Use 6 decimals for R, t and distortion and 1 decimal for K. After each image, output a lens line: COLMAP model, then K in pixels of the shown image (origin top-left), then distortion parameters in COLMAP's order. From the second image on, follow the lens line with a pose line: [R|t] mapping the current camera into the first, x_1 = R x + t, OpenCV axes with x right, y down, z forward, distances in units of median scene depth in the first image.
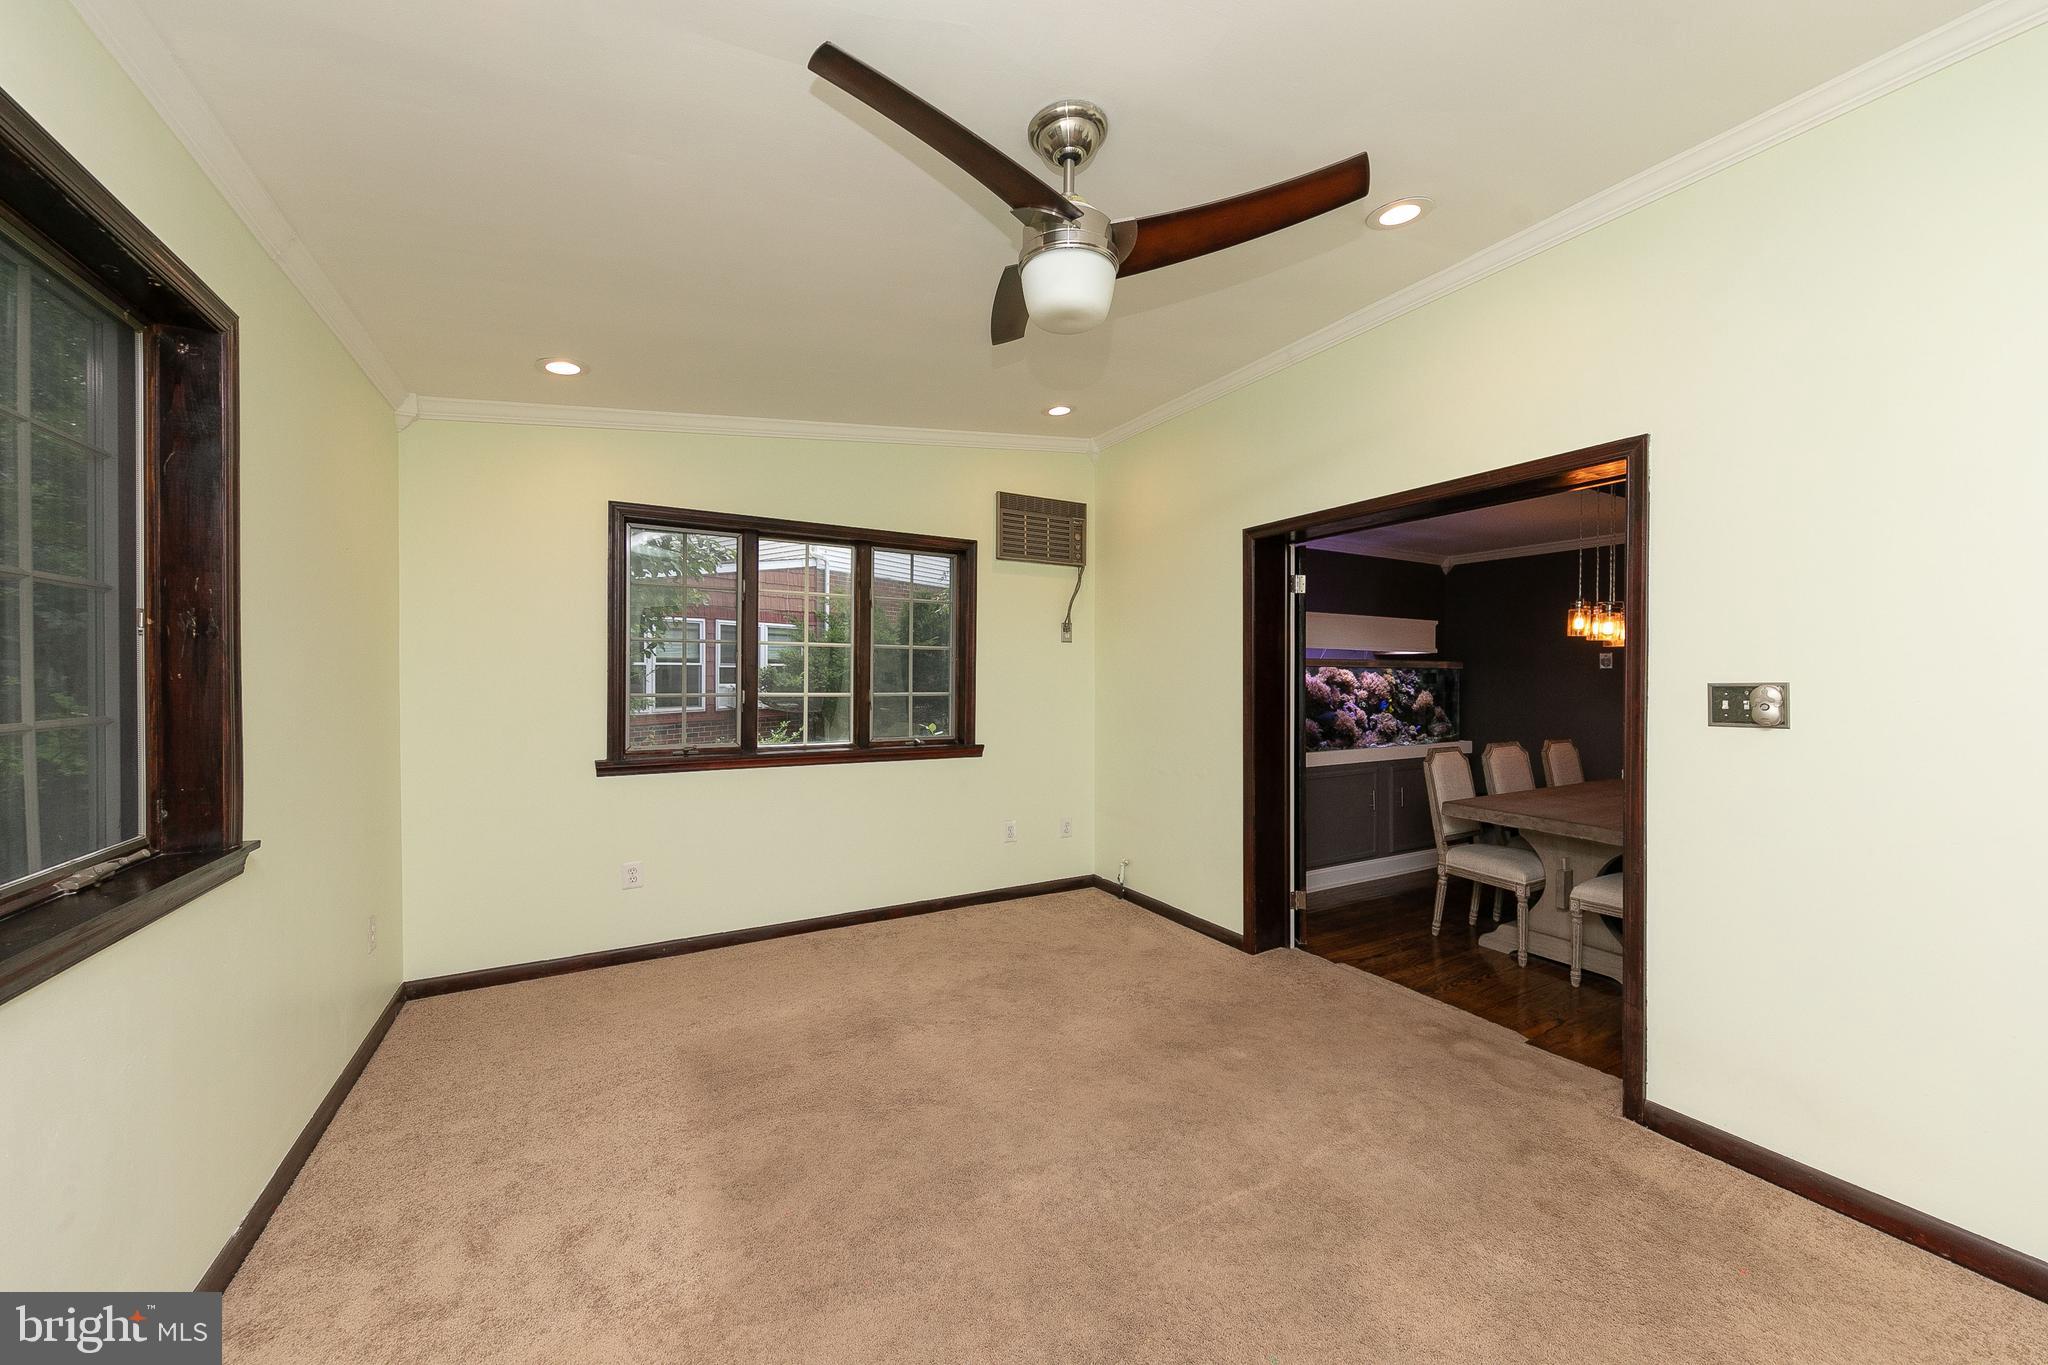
lens RADIAL K [[747.3, 0, 1027.5], [0, 747.3, 679.0], [0, 0, 1]] dist [0.002056, 0.000035]
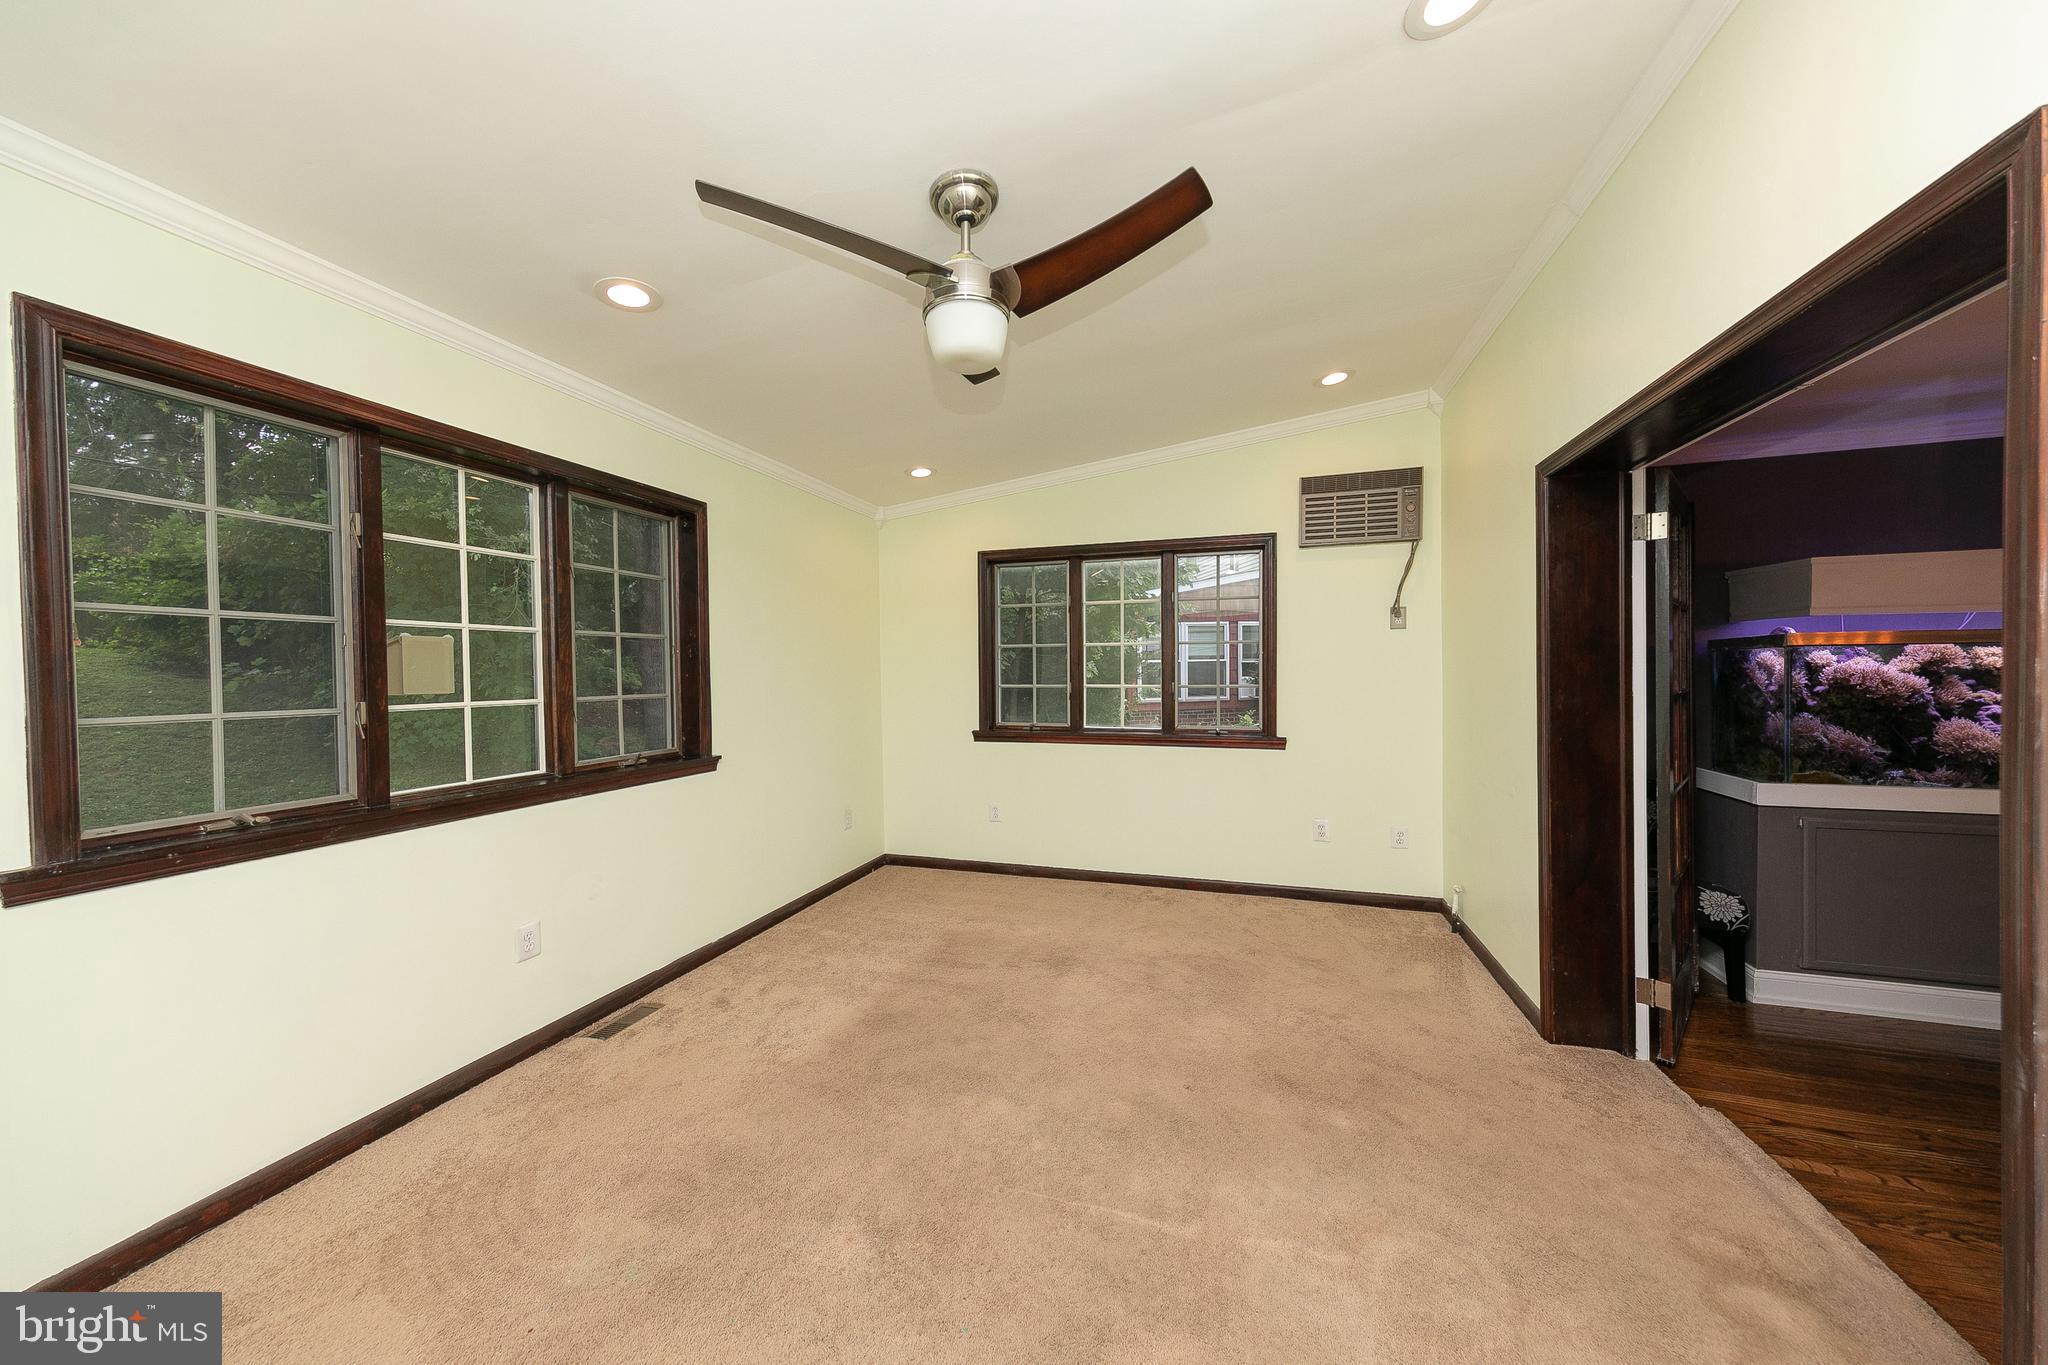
lens RADIAL K [[671.6, 0, 1031.2], [0, 671.6, 680.8], [0, 0, 1]] dist [0.004551, -0.000045]
pose [[0.683484, -0.000254, -0.729965, 0.421112], [0.010033, 0.999909, 0.009046, 0.000941], [0.729896, -0.013506, 0.683425, 0.170858]]
